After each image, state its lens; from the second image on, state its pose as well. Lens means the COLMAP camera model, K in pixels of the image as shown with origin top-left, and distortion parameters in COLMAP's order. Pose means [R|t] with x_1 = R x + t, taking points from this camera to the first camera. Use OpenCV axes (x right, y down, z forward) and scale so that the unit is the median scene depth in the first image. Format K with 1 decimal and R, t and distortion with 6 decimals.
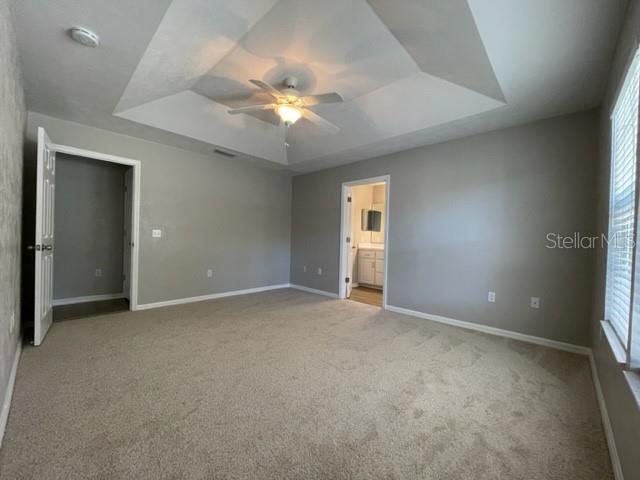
lens RADIAL K [[258.6, 0, 320.0], [0, 258.6, 240.0], [0, 0, 1]] dist [-0.003596, -0.000257]
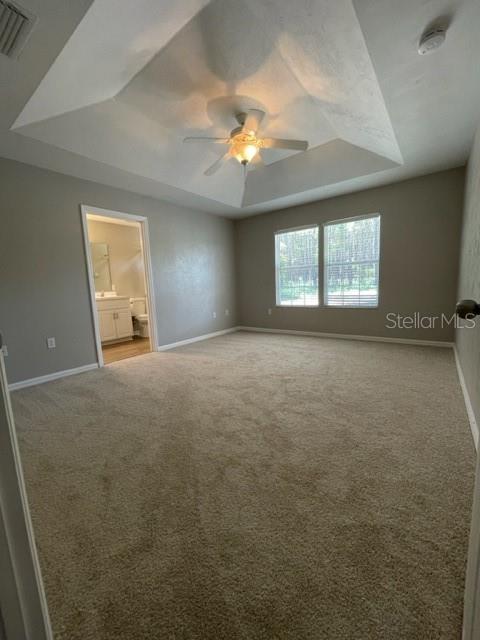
lens RADIAL K [[258.6, 0, 240.0], [0, 258.6, 320.0], [0, 0, 1]] dist [-0.003596, -0.000257]
pose [[-0.106748, -0.156503, 0.981892, -0.854573], [0.045300, 0.985744, 0.162042, -0.013220], [-0.993254, 0.061777, -0.098137, 0.824040]]
